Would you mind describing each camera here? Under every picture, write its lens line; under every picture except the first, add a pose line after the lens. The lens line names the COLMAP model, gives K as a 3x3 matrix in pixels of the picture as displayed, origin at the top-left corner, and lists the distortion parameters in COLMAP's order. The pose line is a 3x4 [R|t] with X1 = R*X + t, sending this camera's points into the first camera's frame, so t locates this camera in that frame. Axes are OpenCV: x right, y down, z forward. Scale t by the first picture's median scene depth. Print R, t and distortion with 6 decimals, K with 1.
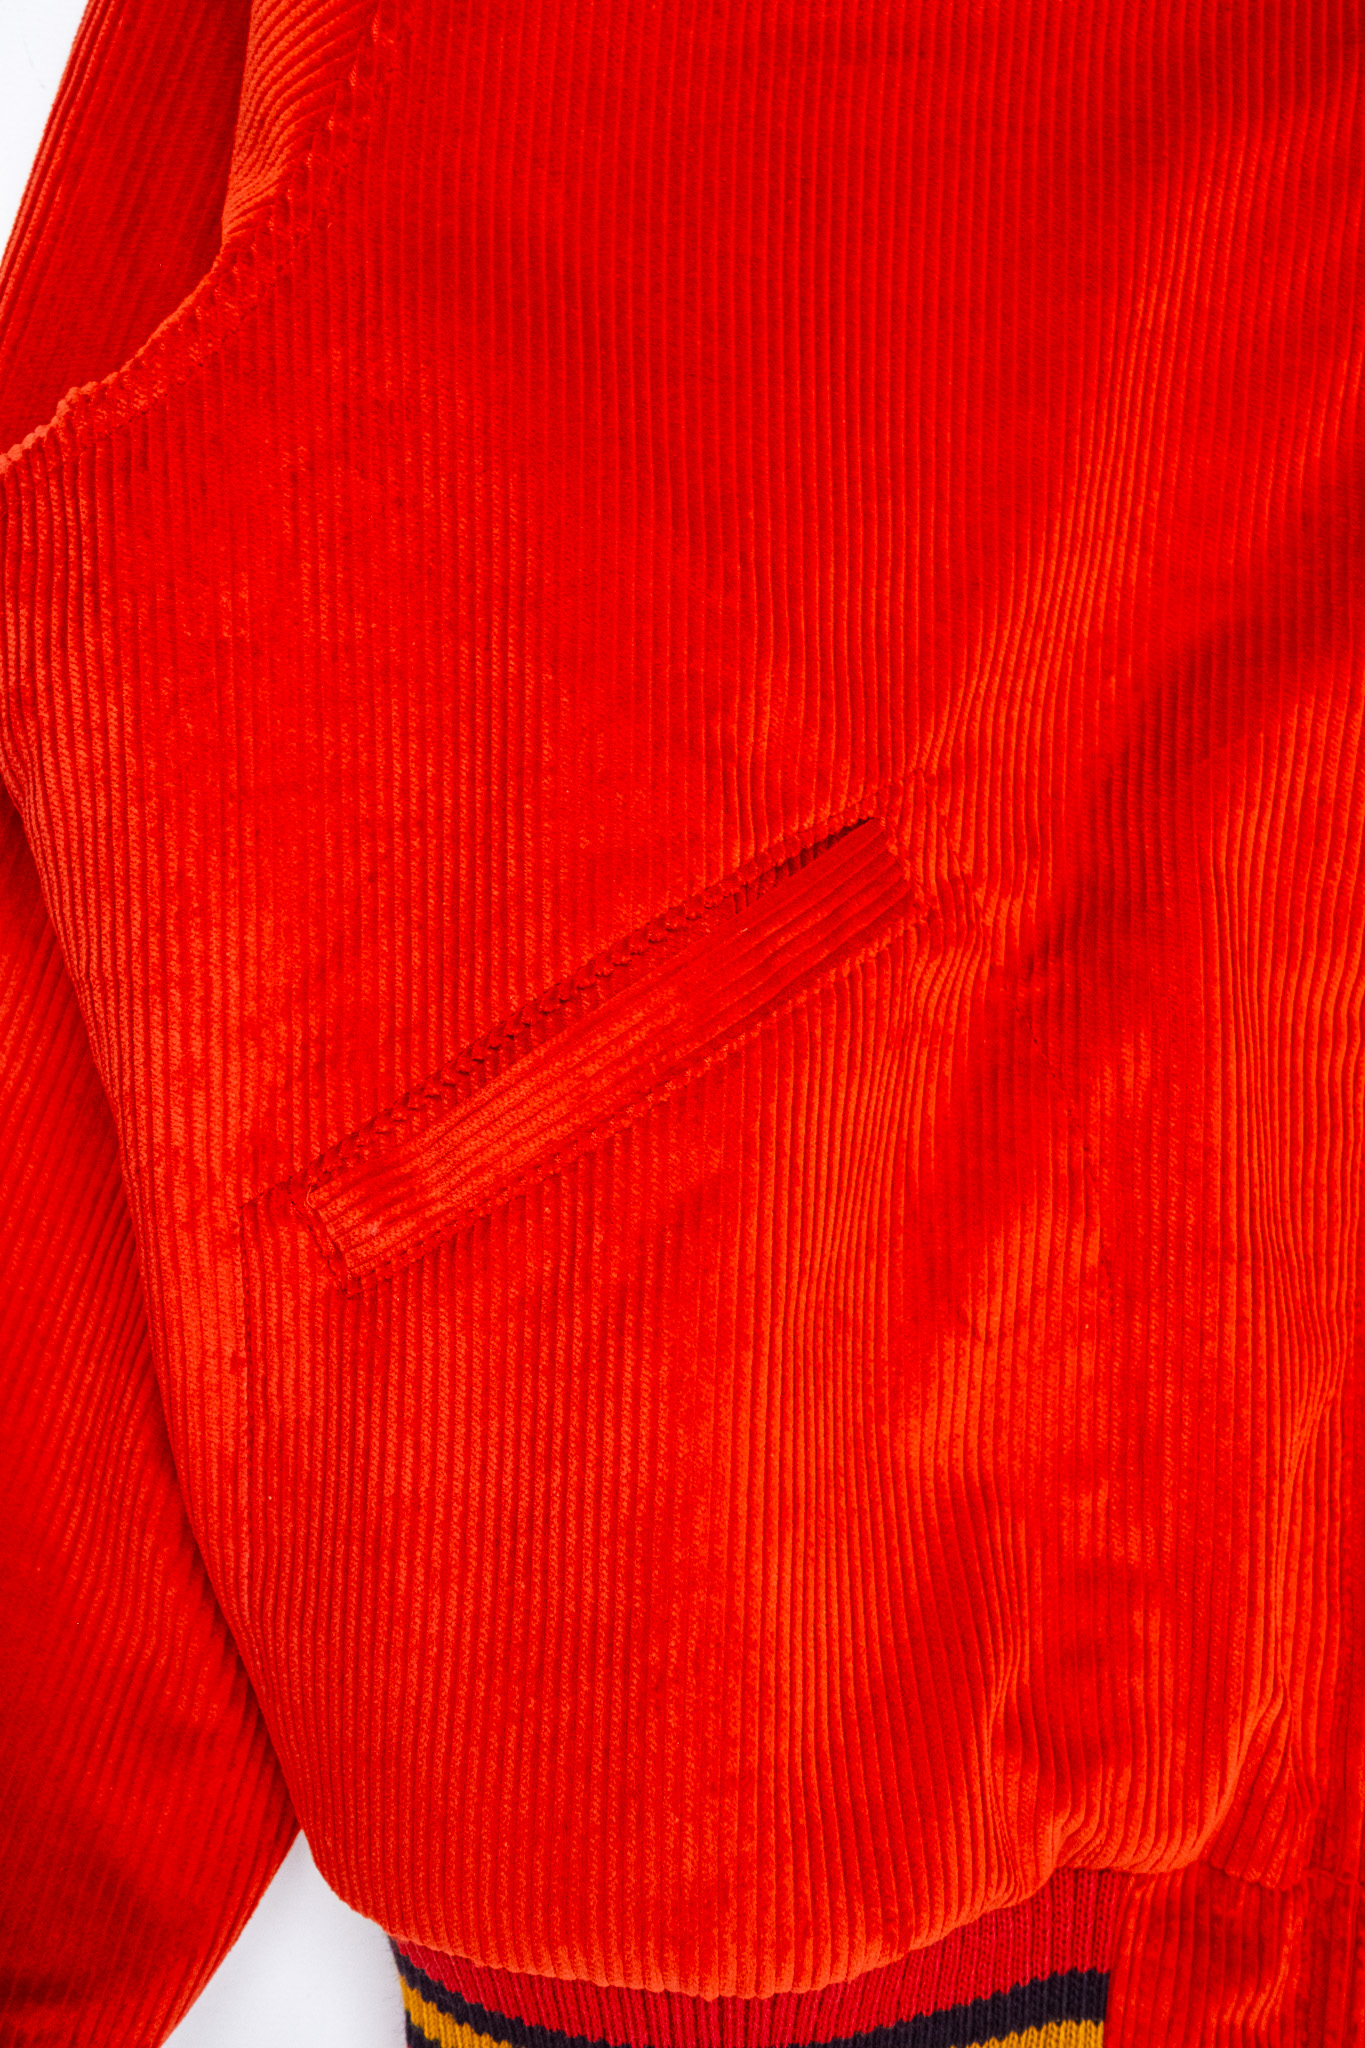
lens RADIAL K [[1500.7, 0, 682.5], [0, 1500.7, 1024.0], [0, 0, 1]] dist [0.001967, -0.007426]
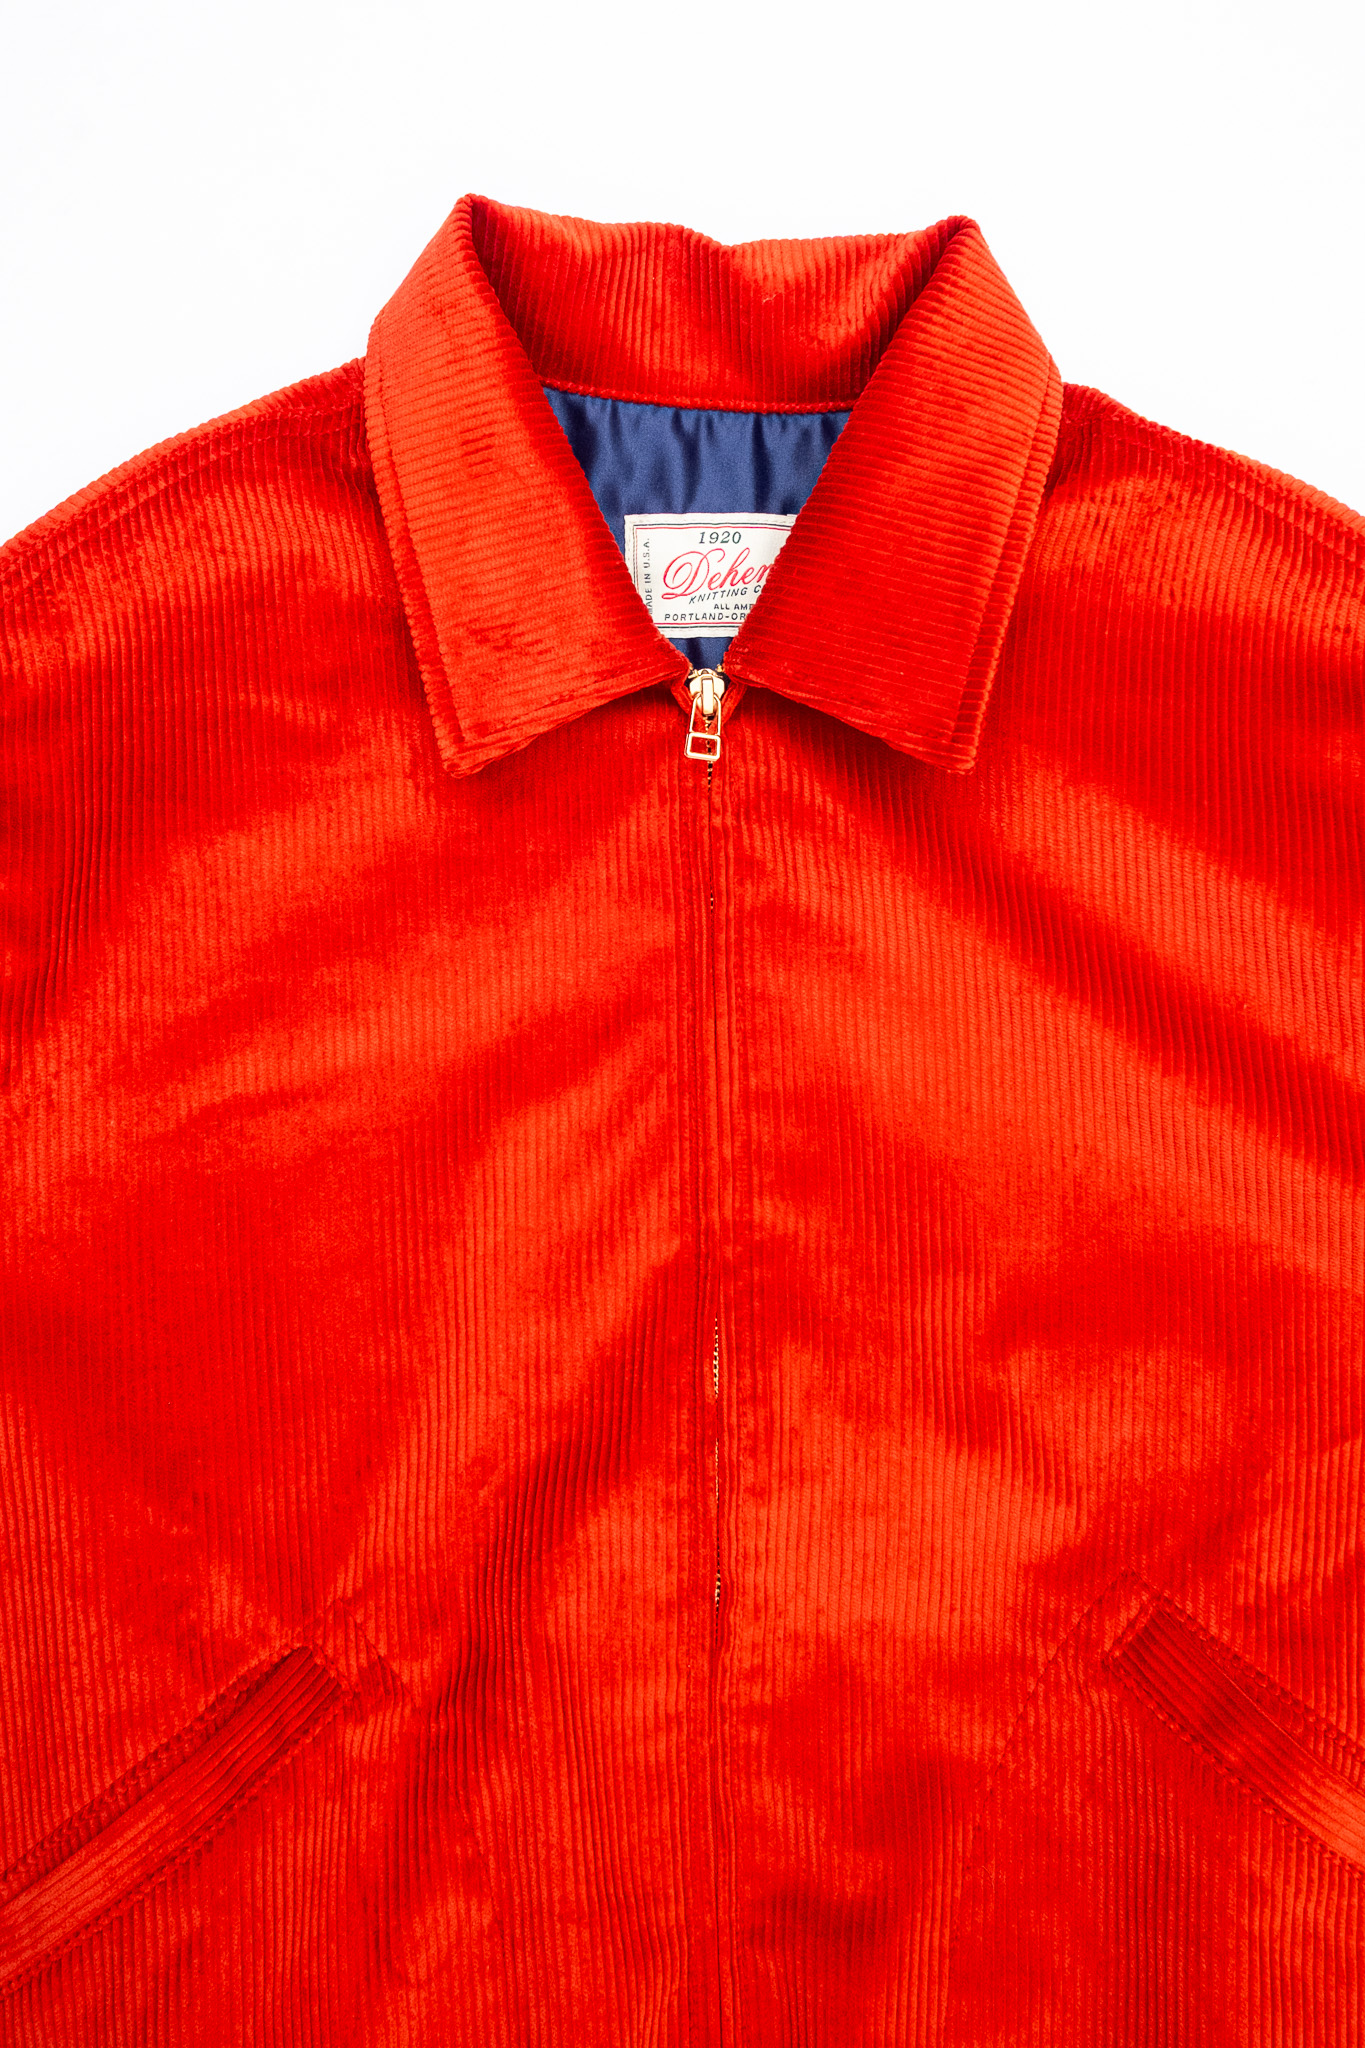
lens RADIAL K [[1882.6, 0, 675.7], [0, 1882.6, 800.9], [0, 0, 1]] dist [0.004165, -0.016431]
pose [[0.995016, -0.099405, -0.007901, 0.595580], [0.098767, 0.993344, -0.059266, -0.826265], [0.013740, 0.058190, 0.998211, -0.922256]]
